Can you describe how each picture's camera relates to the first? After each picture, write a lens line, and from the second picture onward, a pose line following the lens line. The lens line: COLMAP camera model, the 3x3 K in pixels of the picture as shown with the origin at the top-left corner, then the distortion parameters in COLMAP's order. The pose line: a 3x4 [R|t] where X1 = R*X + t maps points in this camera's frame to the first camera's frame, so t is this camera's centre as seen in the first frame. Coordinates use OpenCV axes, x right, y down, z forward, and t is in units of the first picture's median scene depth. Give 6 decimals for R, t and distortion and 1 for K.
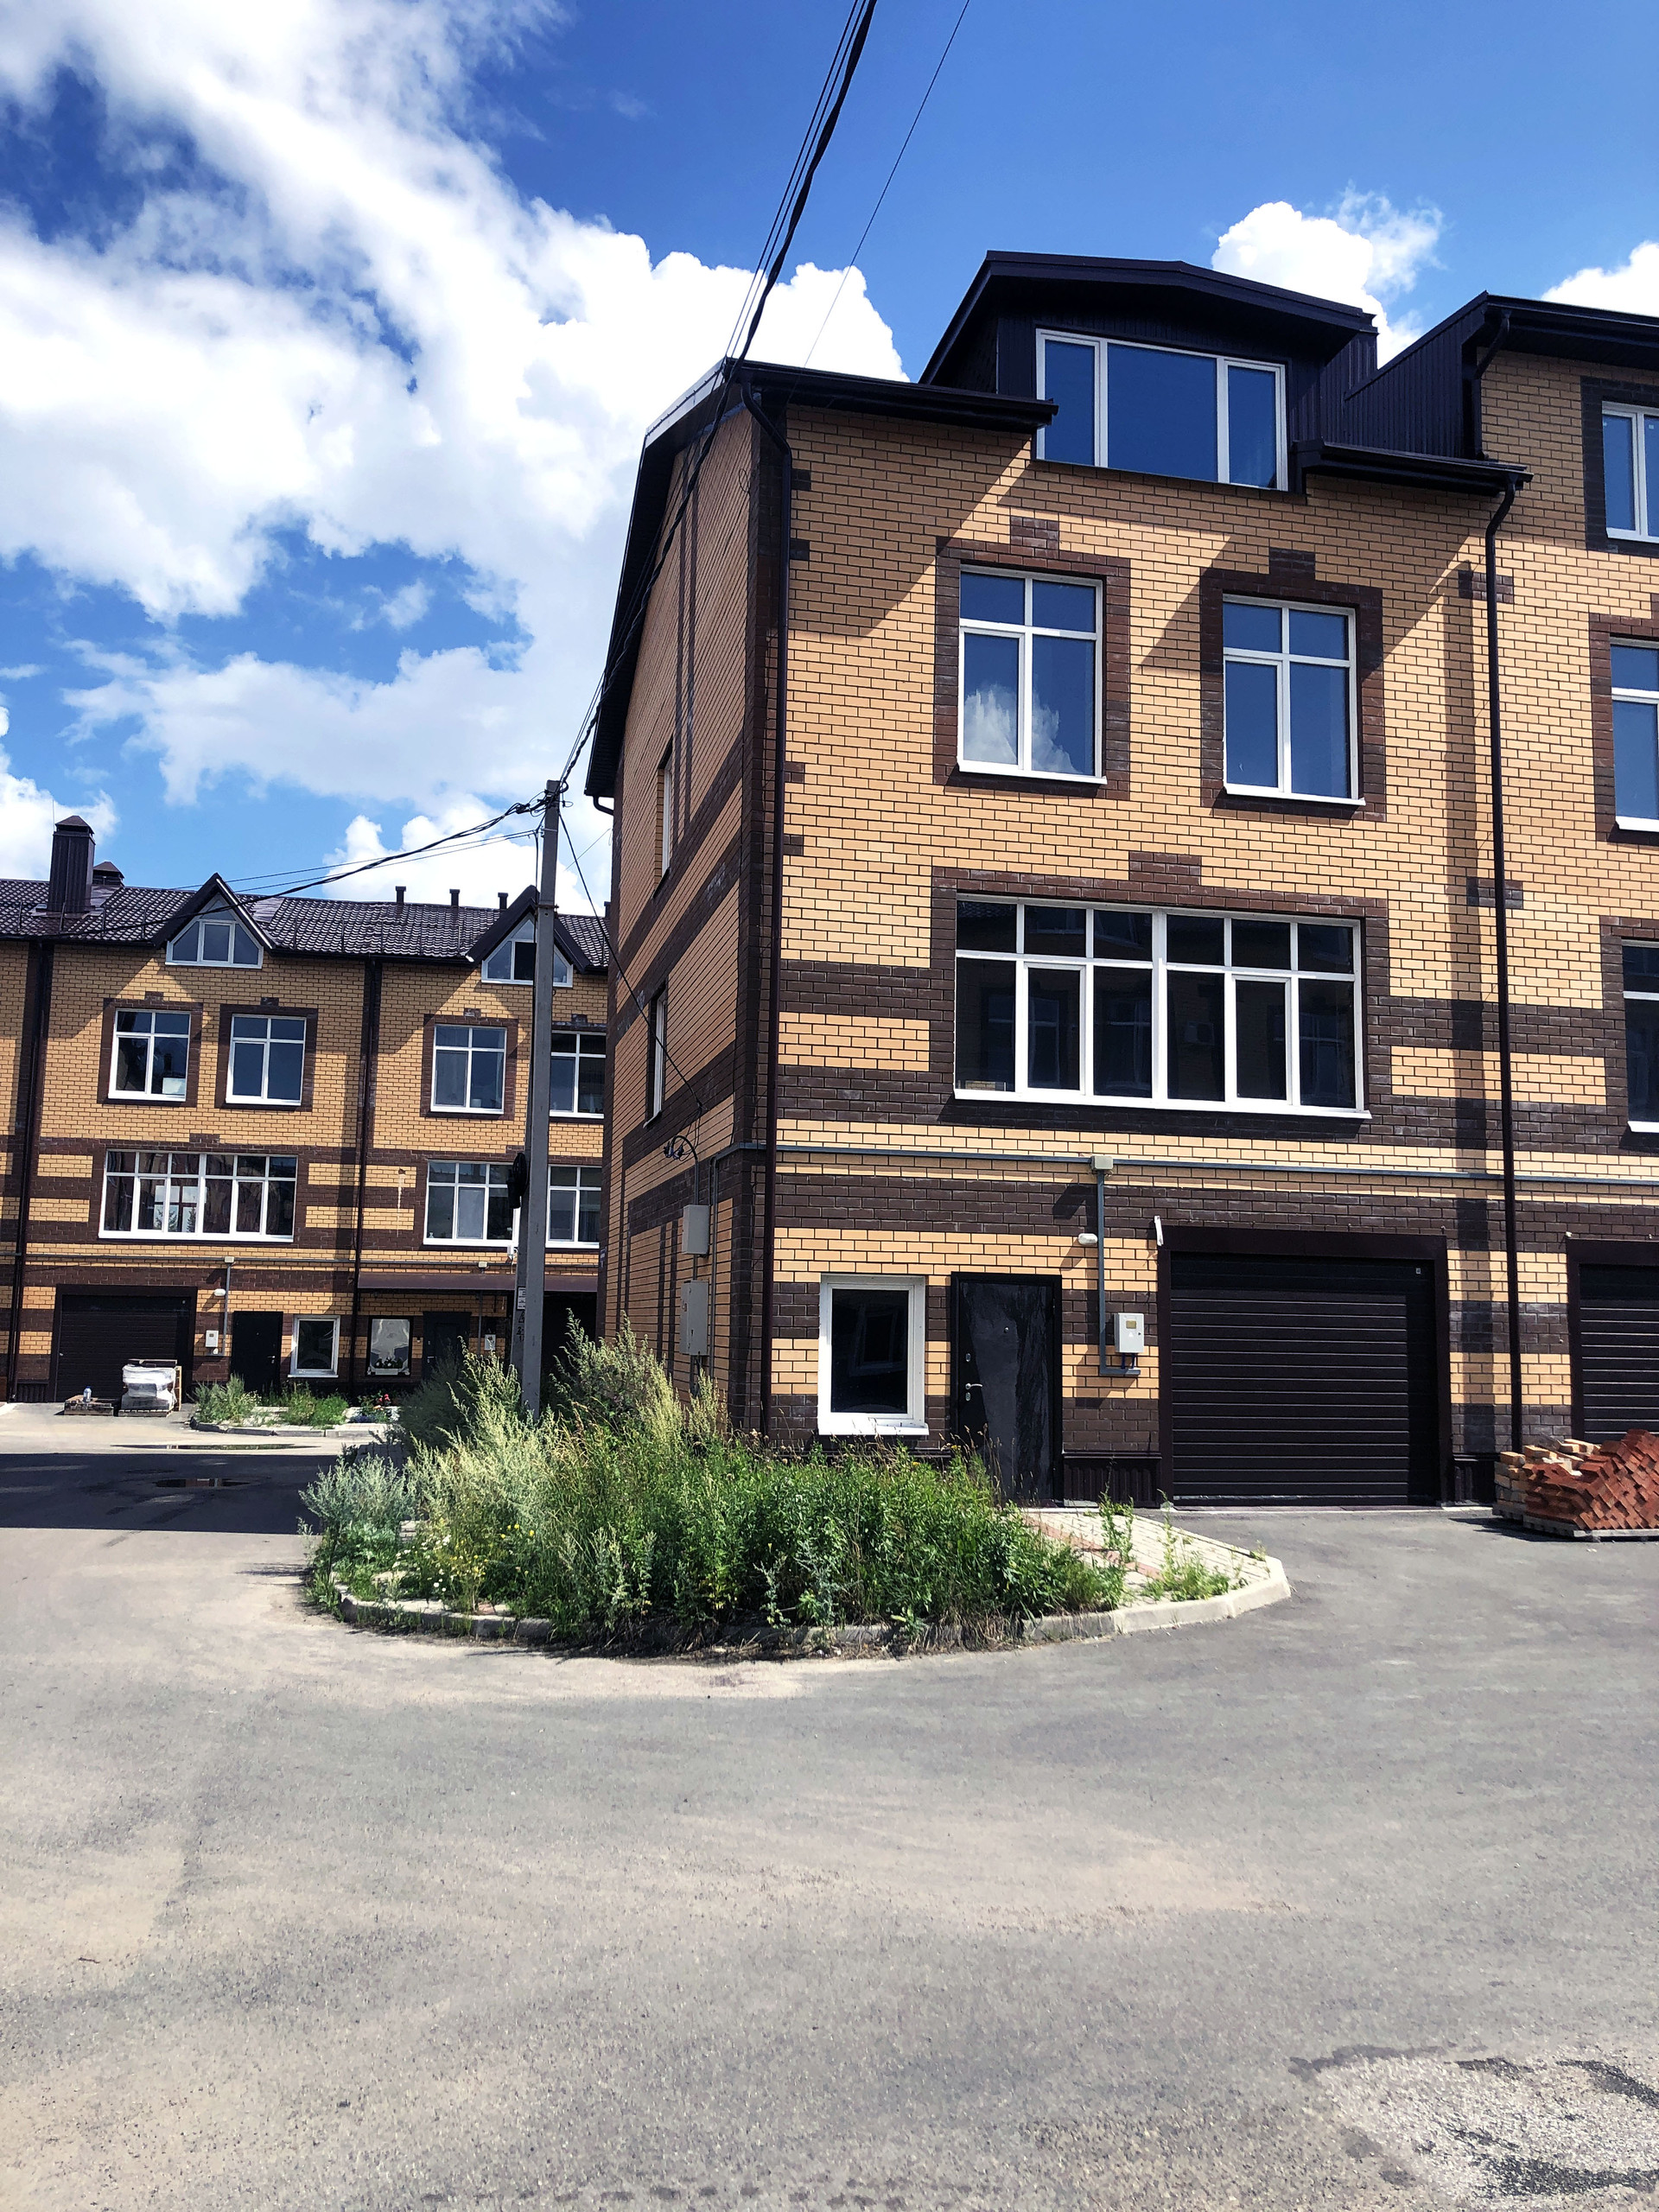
lens RADIAL K [[1803.1, 0, 790.8], [0, 1803.1, 1106.8], [0, 0, 1]] dist [0.043559, -0.075237]
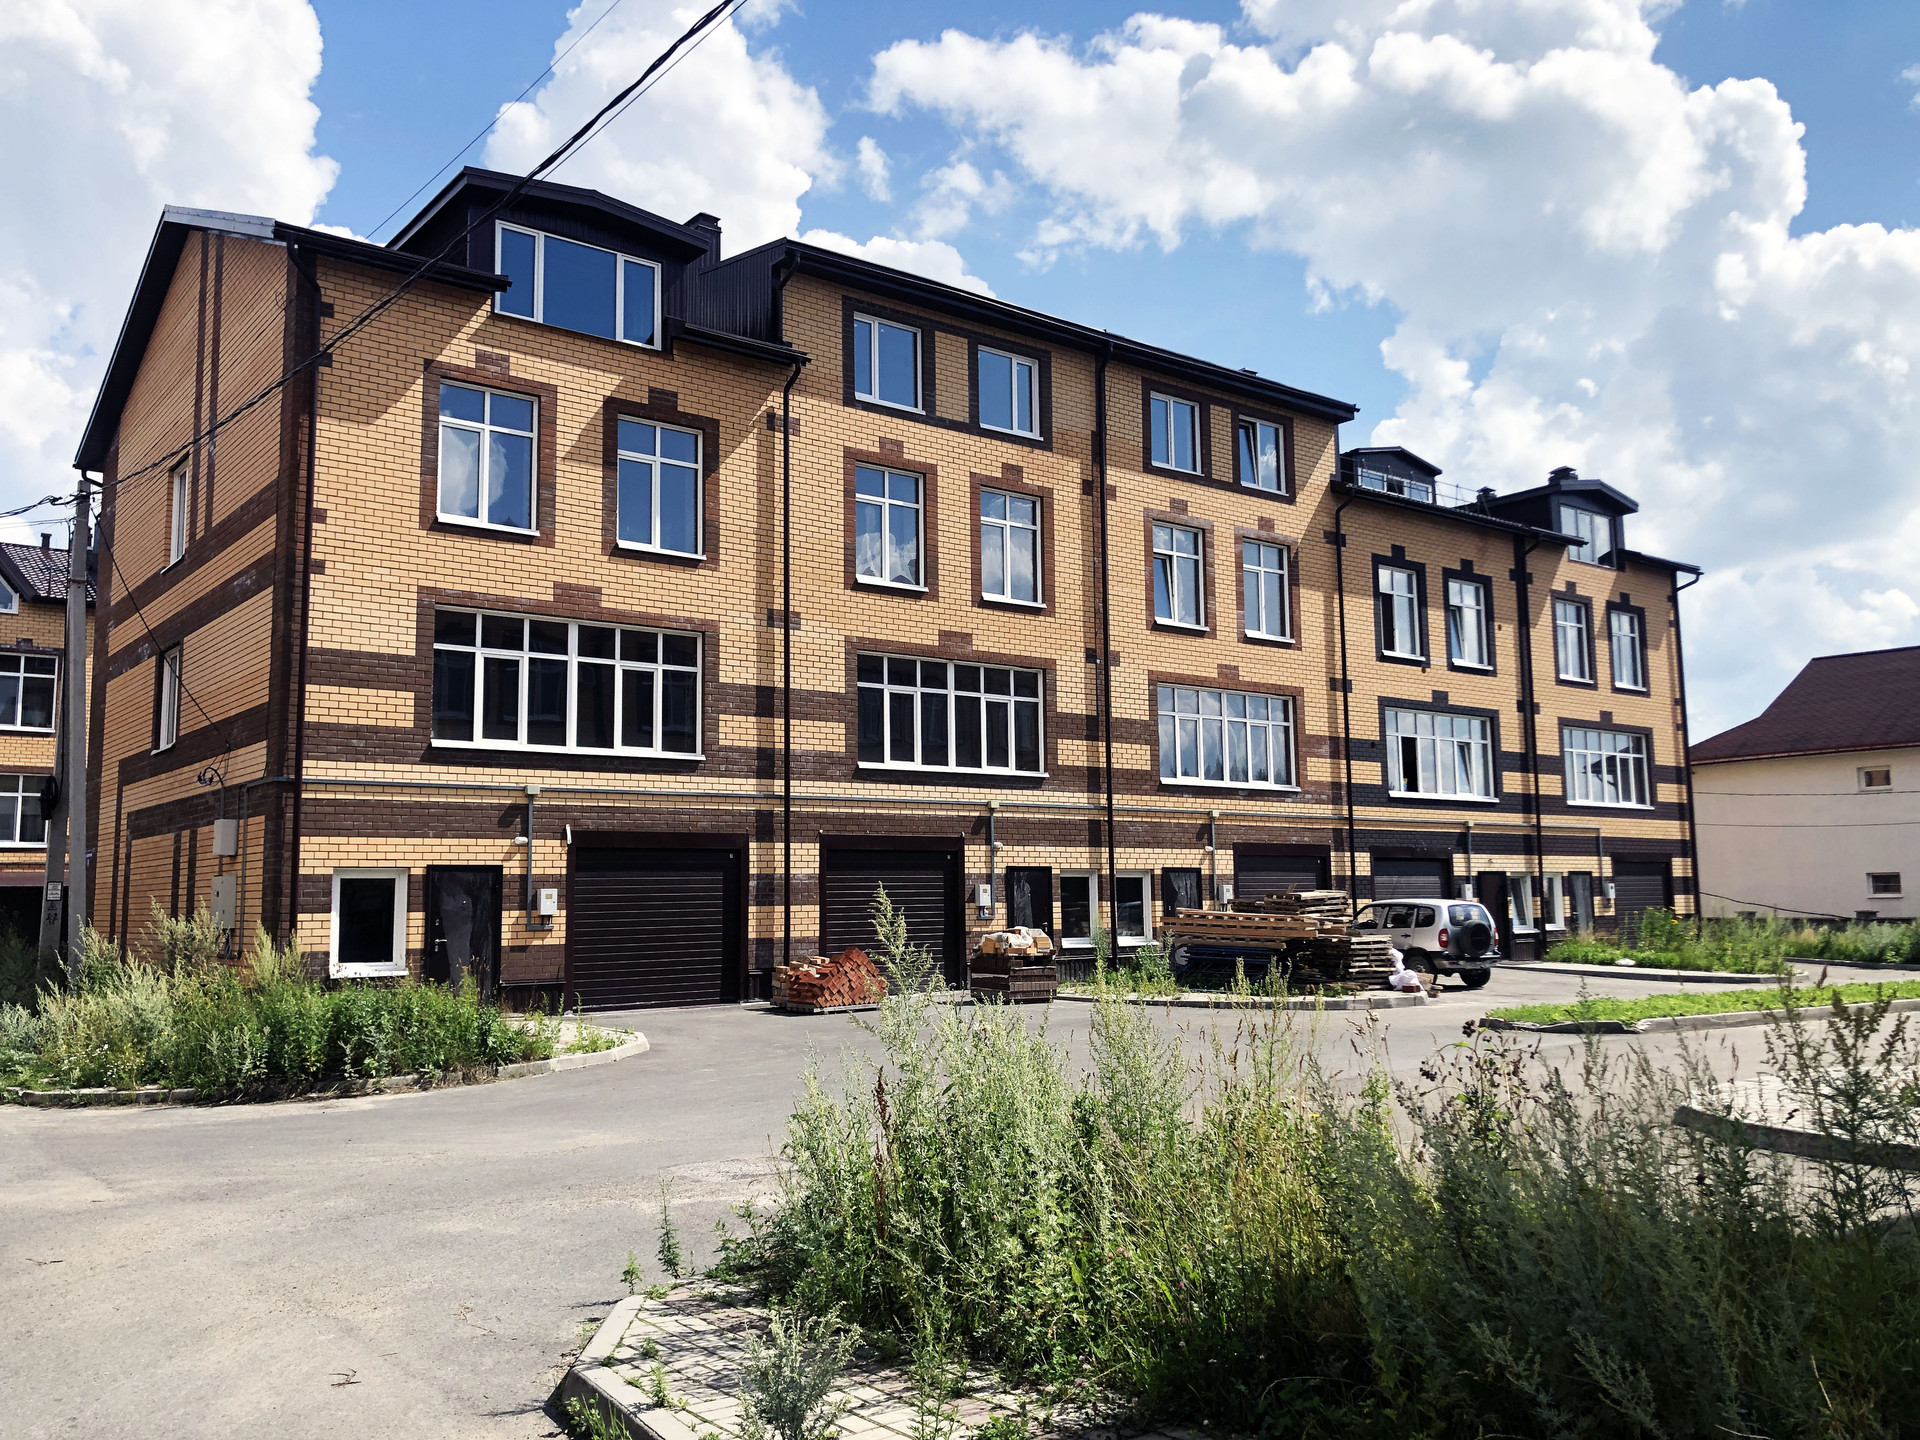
lens RADIAL K [[1565.1, 0, 969.6], [0, 1565.1, 719.4], [0, 0, 1]] dist [0.043559, -0.075237]
pose [[0.890526, 0.021105, 0.454443, -0.097380], [-0.022975, 0.999735, -0.001406, -0.033322], [-0.454352, -0.009189, 0.890775, -0.326448]]
